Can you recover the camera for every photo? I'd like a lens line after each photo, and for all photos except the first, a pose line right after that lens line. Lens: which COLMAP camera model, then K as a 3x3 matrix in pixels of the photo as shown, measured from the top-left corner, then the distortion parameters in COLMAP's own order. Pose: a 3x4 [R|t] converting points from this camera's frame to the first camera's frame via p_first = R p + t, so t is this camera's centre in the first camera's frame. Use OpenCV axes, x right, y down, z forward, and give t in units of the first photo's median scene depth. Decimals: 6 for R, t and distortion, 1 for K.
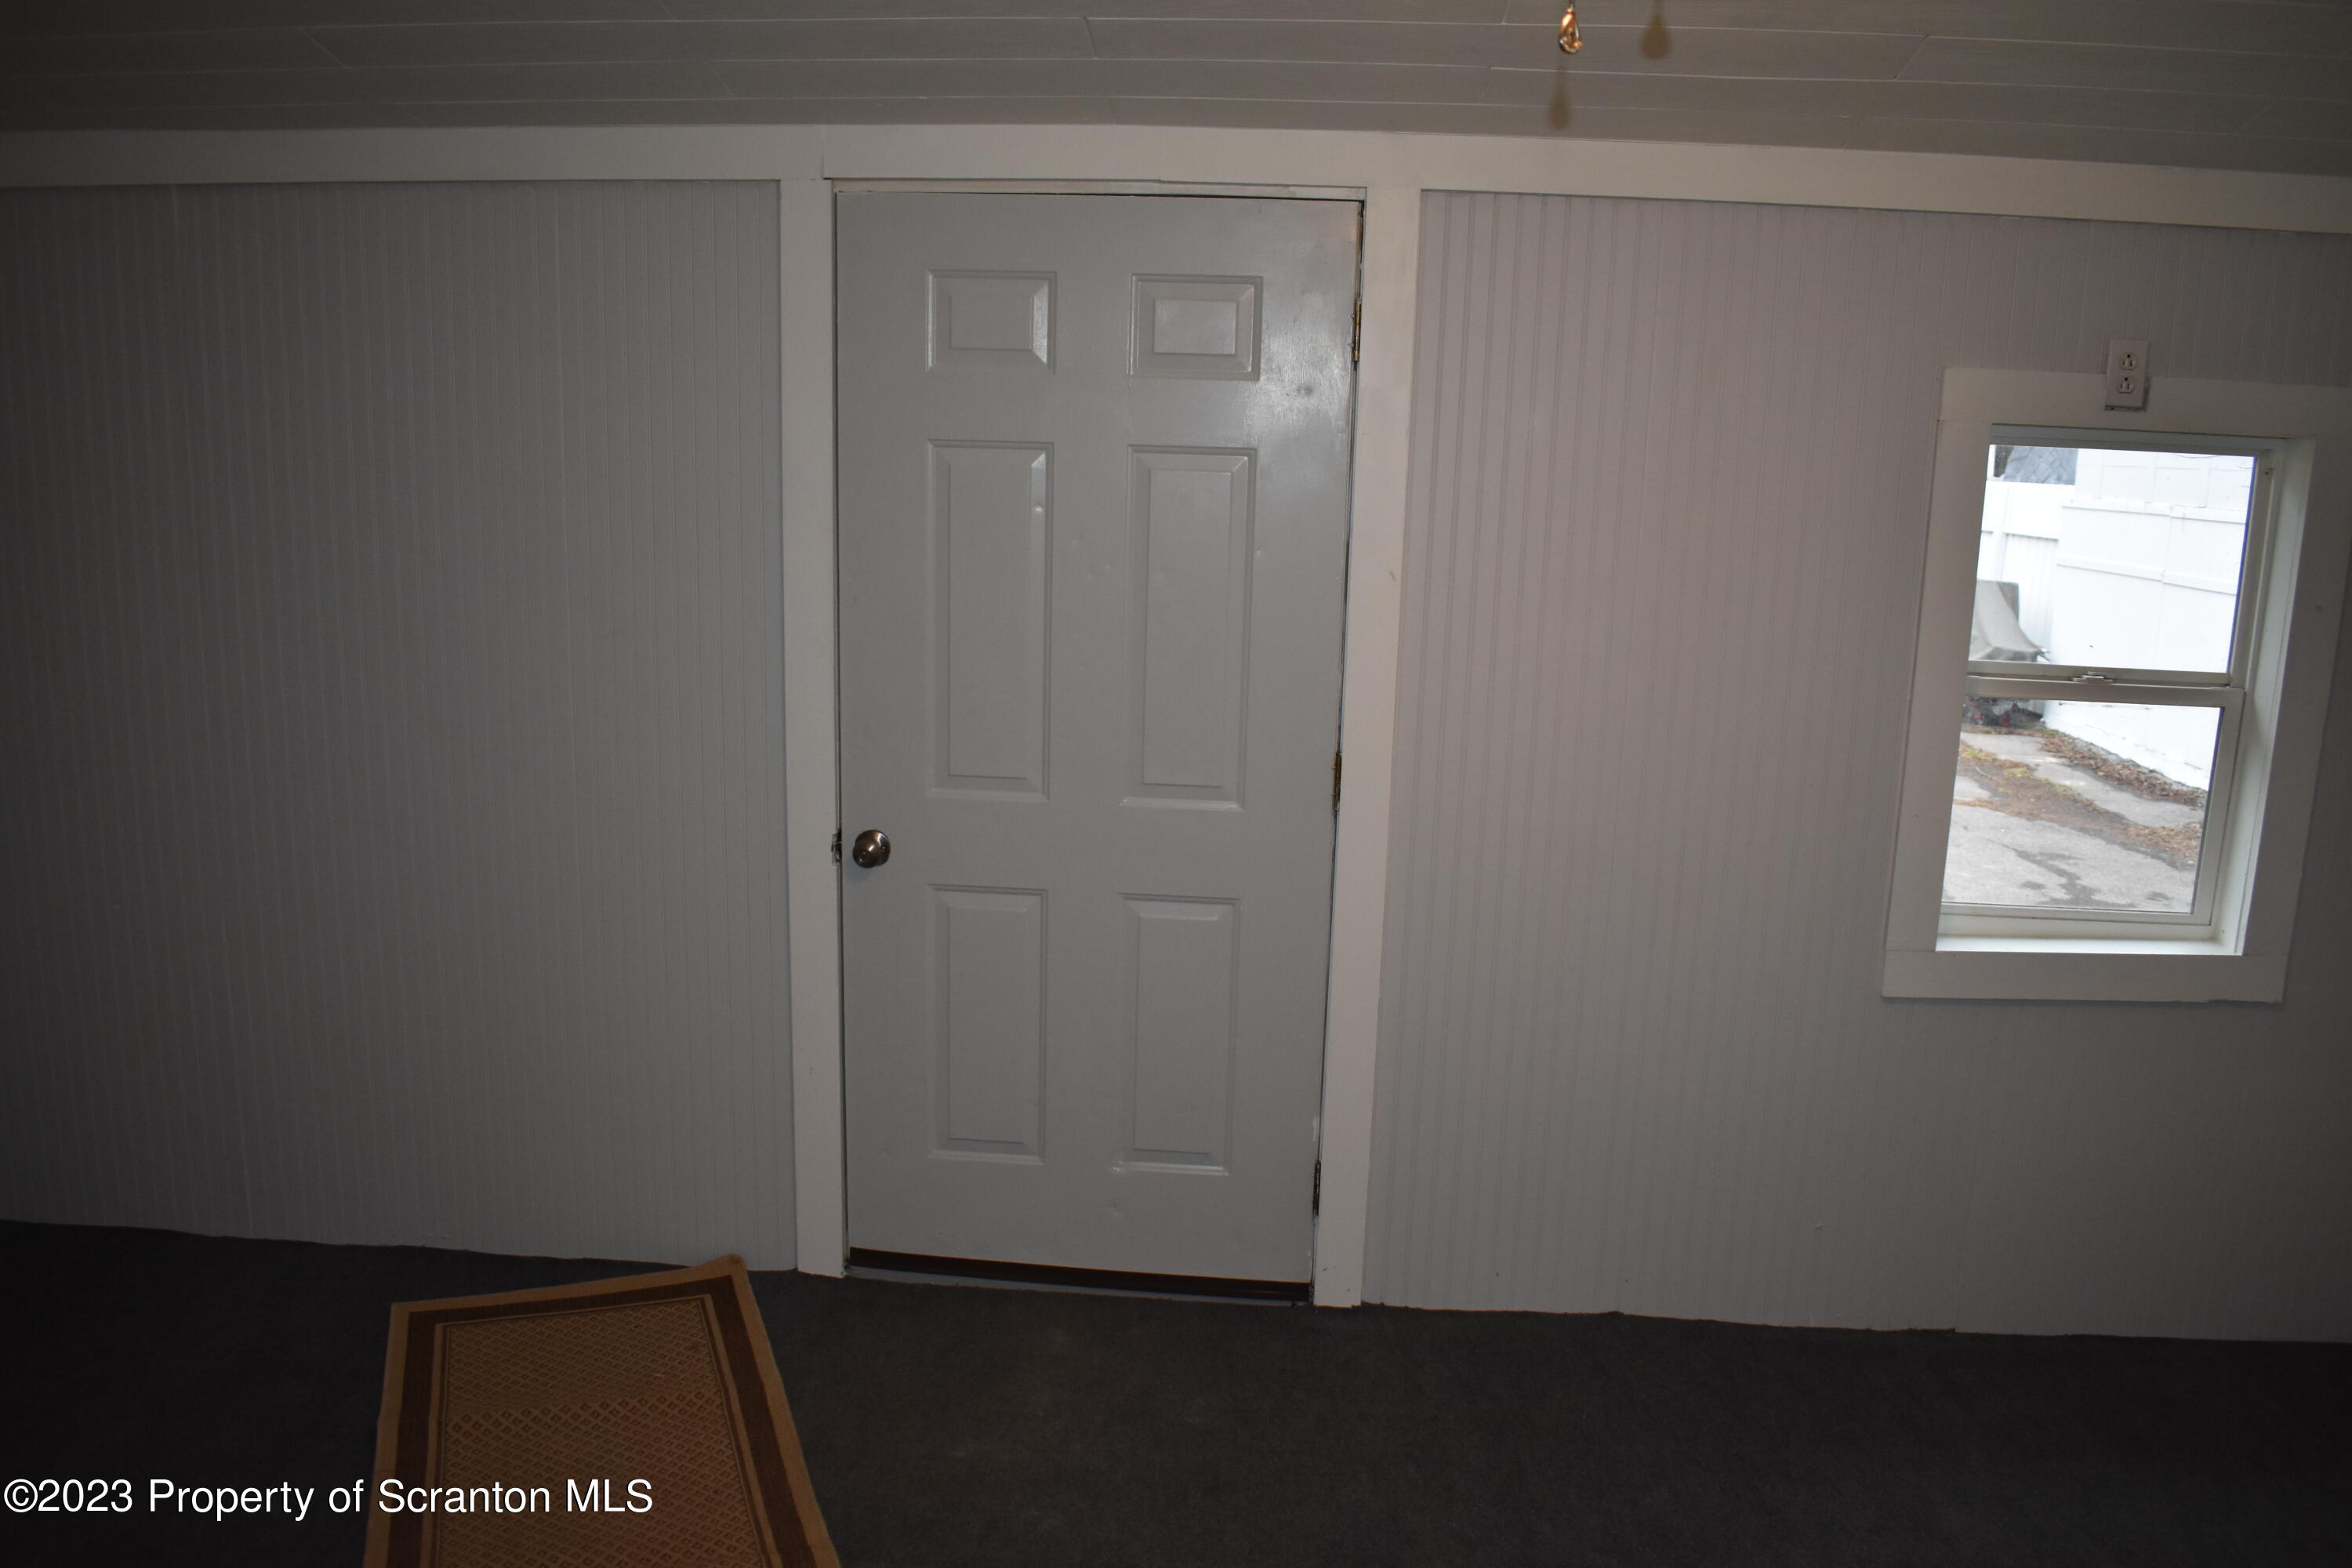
lens RADIAL K [[1844.5, 0, 1232.0], [0, 1844.5, 780.7], [0, 0, 1]] dist [-0.117856, -0.001069]
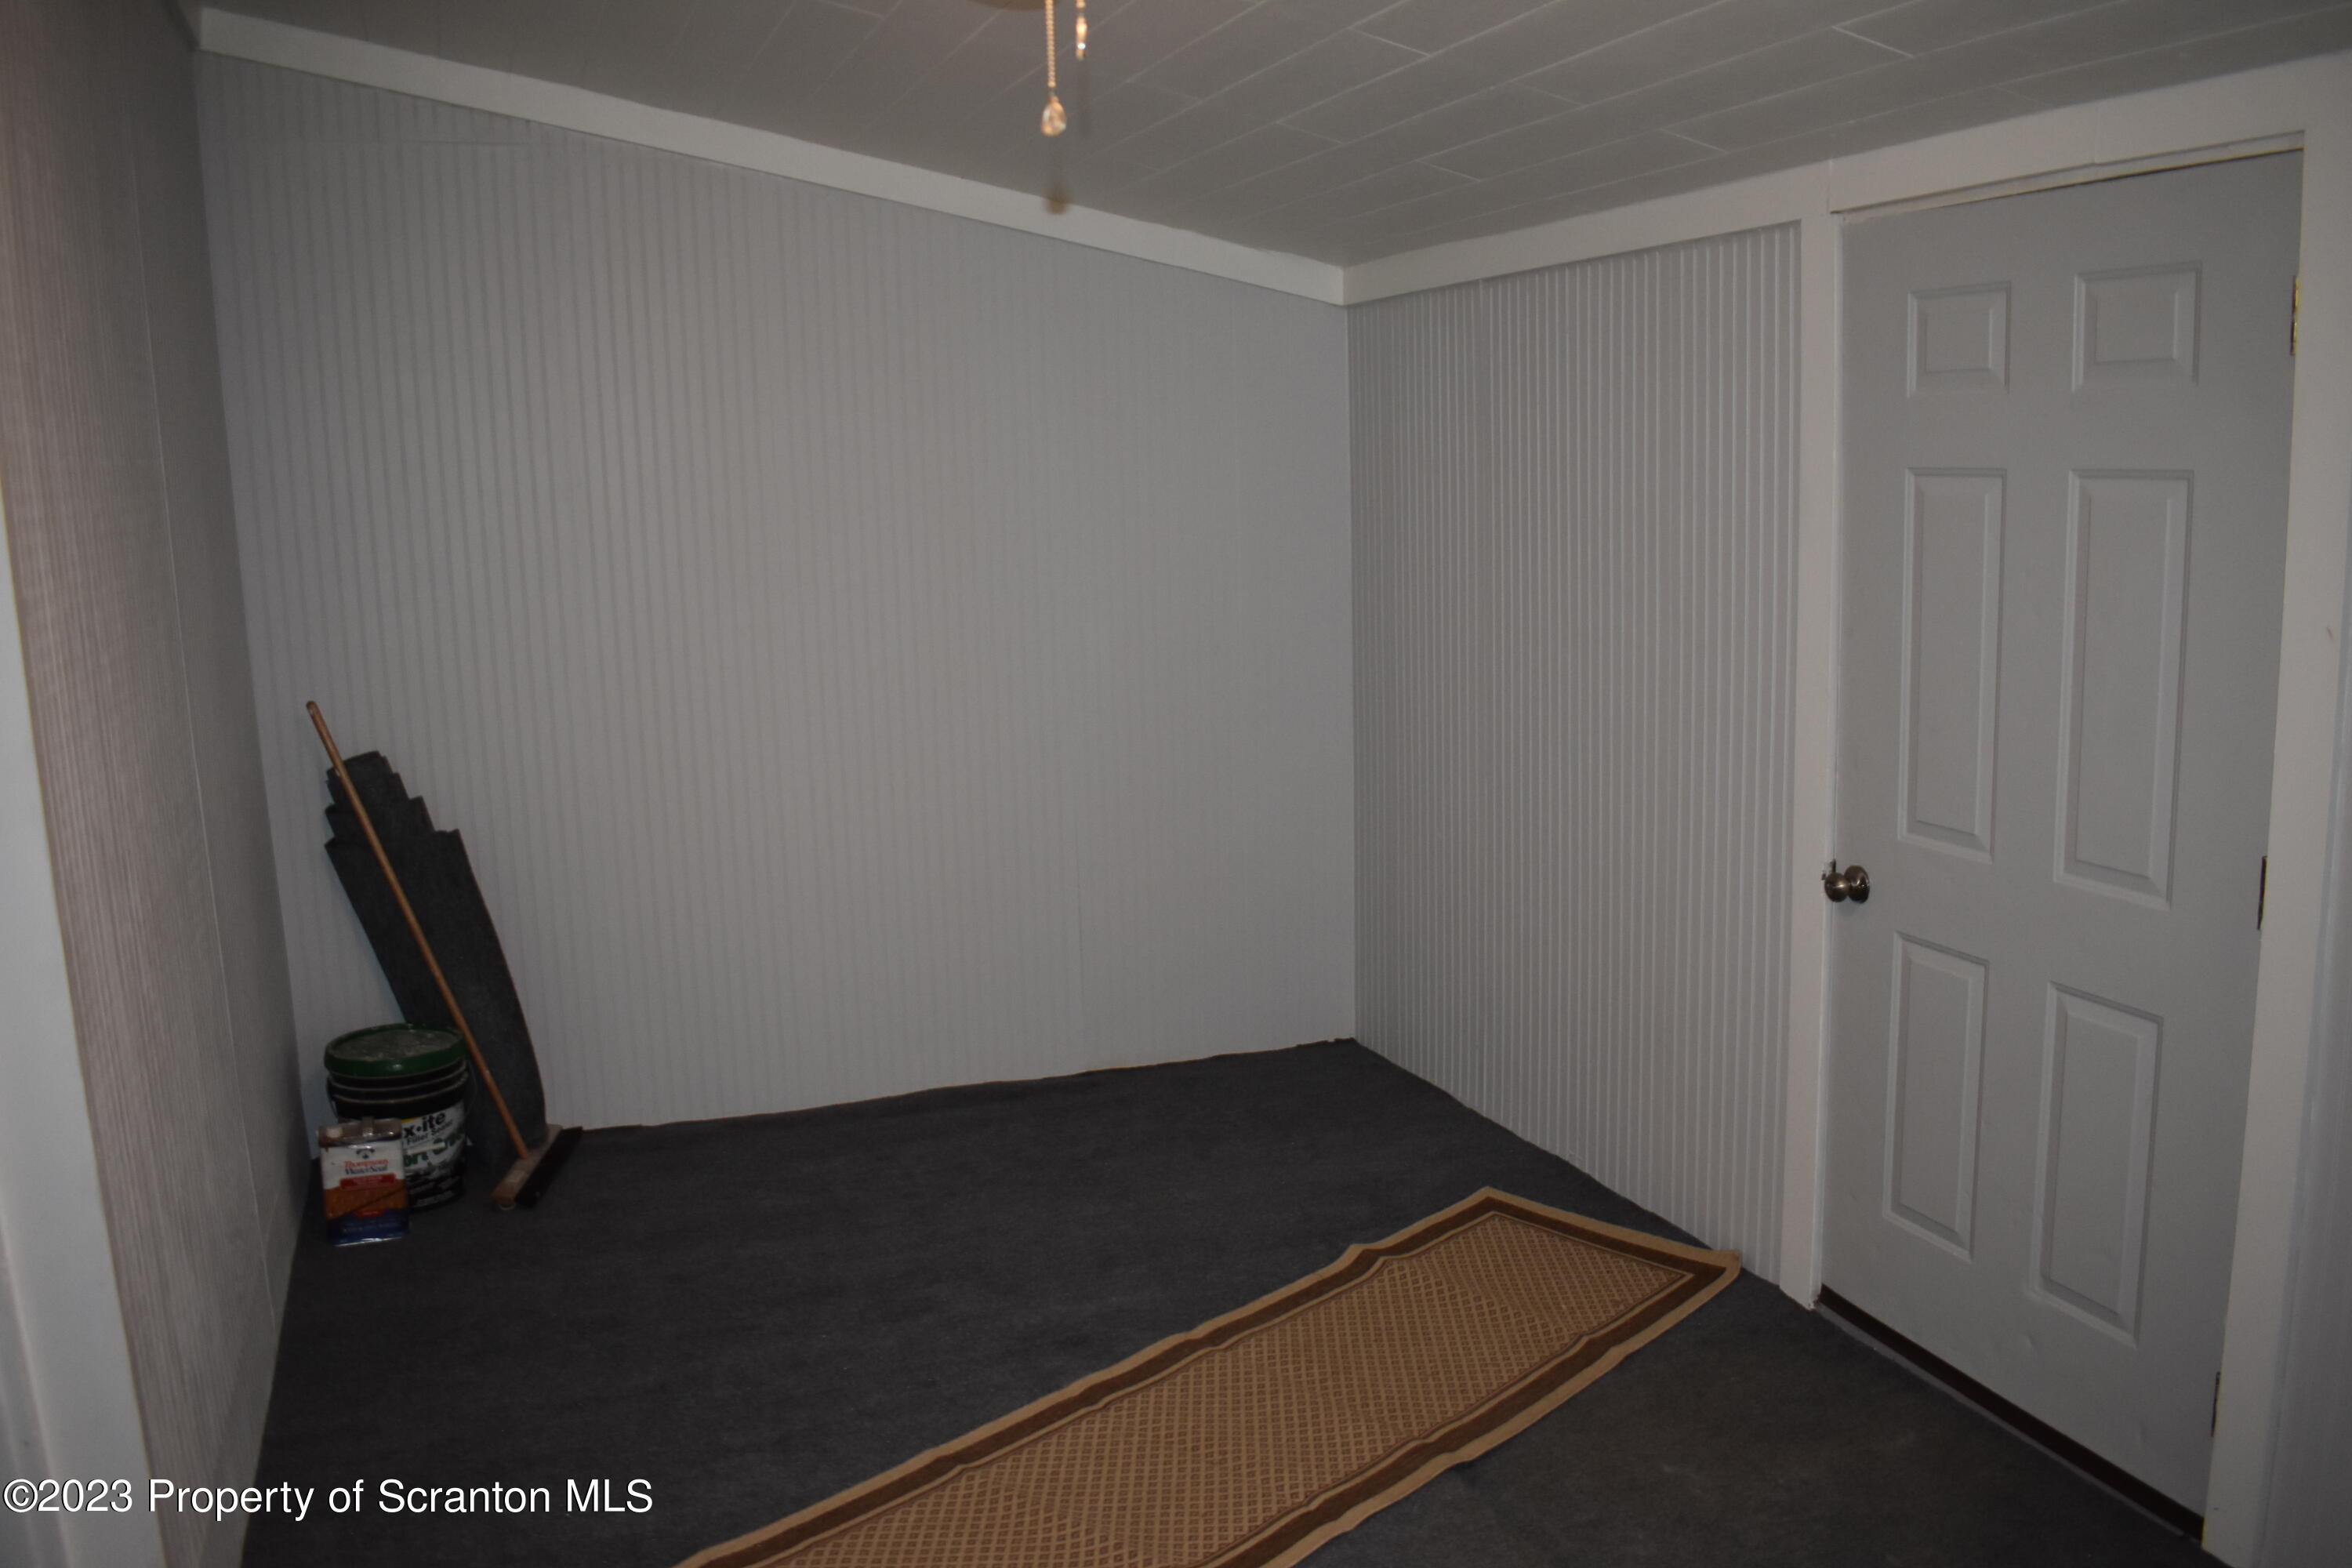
lens RADIAL K [[1844.5, 0, 1232.0], [0, 1844.5, 780.7], [0, 0, 1]] dist [-0.117856, -0.001069]
pose [[0.412218, 0.115070, -0.903789, 0.537302], [-0.138071, 0.988425, 0.062872, -0.033034], [0.900563, 0.098870, 0.423334, 0.279372]]
